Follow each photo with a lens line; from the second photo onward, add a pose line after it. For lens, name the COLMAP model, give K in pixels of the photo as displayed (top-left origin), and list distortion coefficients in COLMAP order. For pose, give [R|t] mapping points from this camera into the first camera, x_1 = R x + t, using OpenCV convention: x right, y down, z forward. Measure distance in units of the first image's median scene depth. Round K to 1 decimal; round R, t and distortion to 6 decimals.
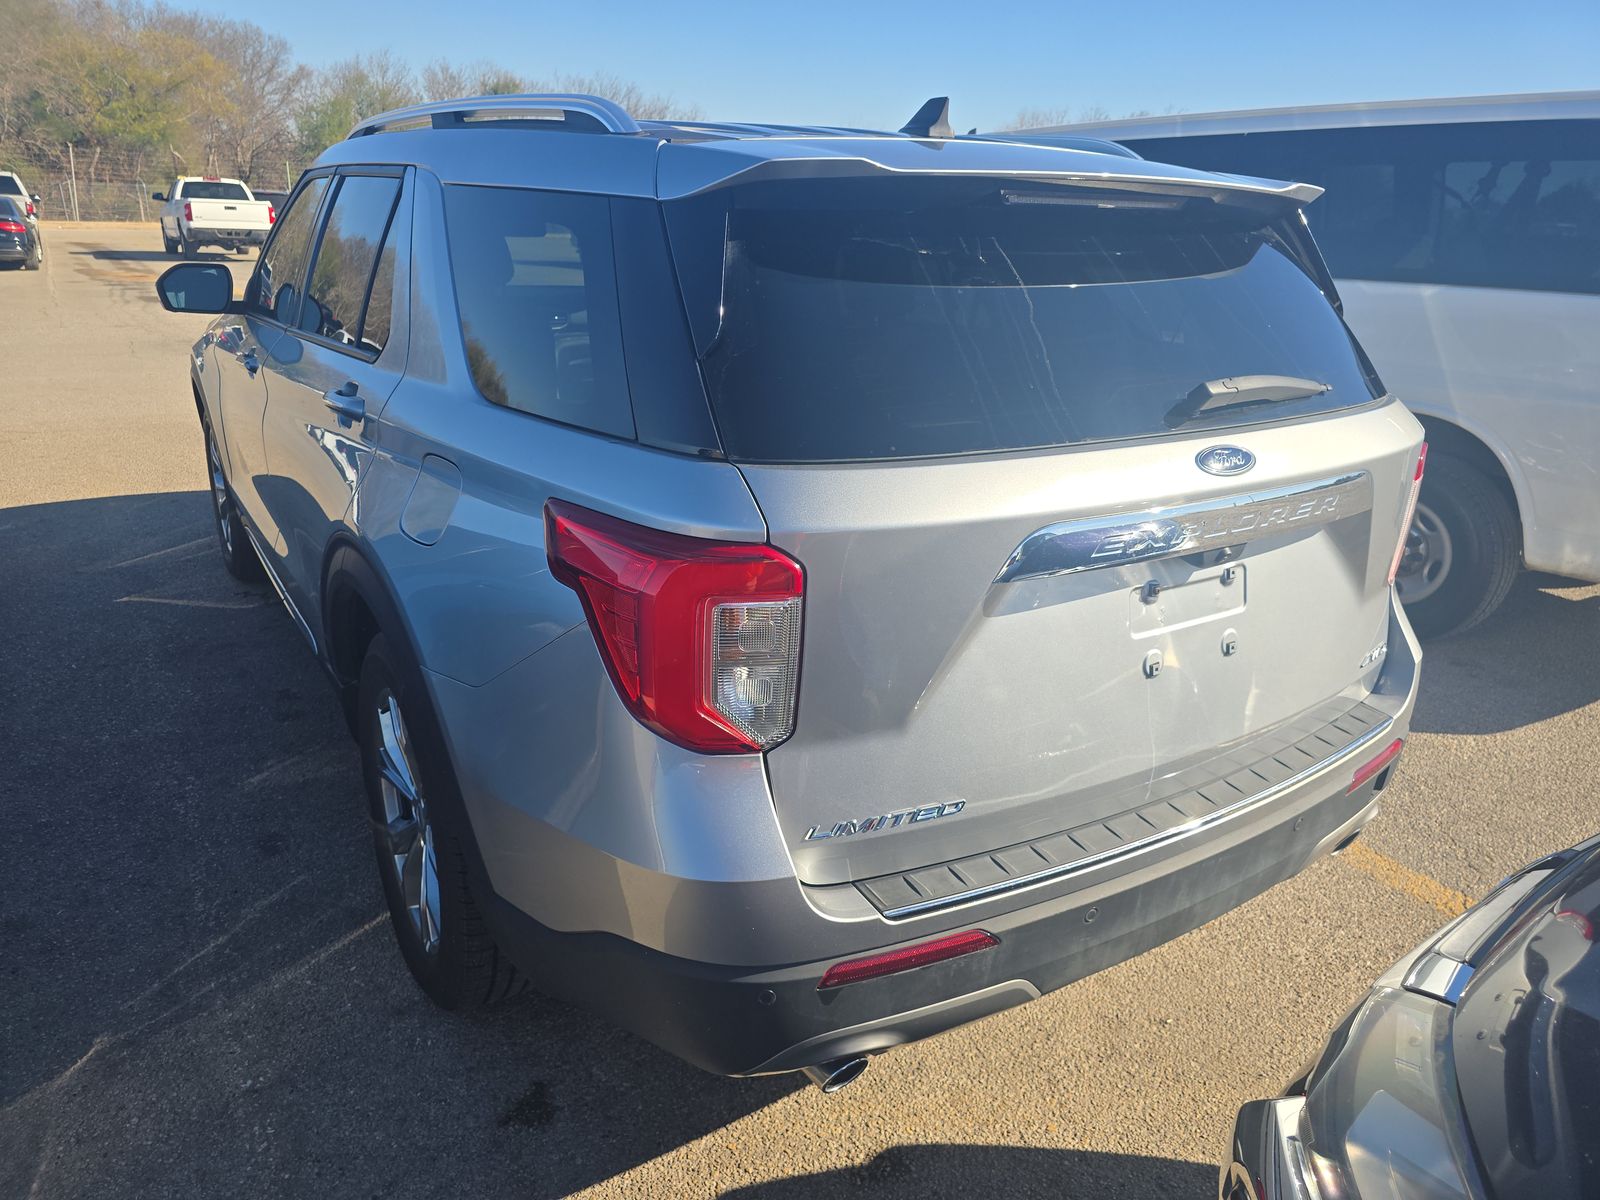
lens RADIAL K [[1077.6, 0, 795.9], [0, 1077.6, 602.5], [0, 0, 1]] dist [0.058790, -0.053782]
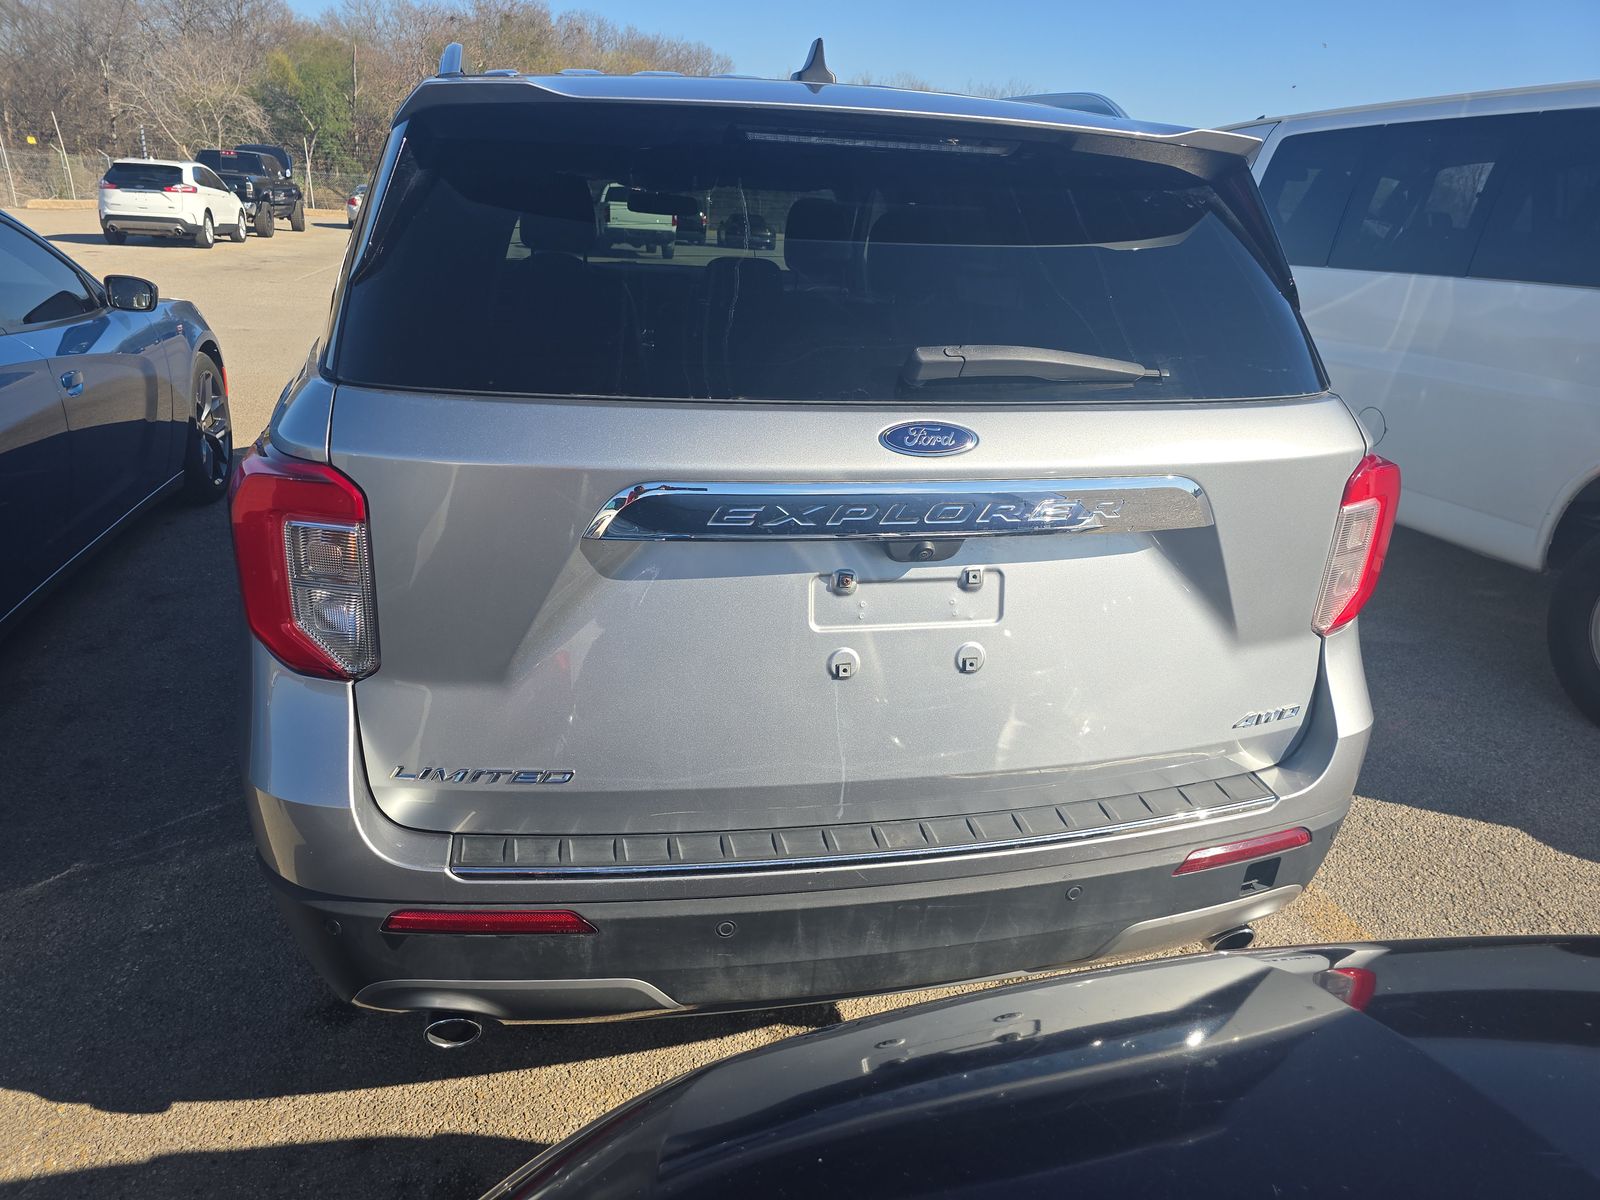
lens RADIAL K [[1077.6, 0, 795.9], [0, 1077.6, 602.5], [0, 0, 1]] dist [0.058790, -0.053782]
pose [[0.939812, 0.131486, -0.315379, 0.532635], [-0.133861, 0.990898, 0.014220, -0.000664], [0.314378, 0.028853, 0.948859, 0.146569]]
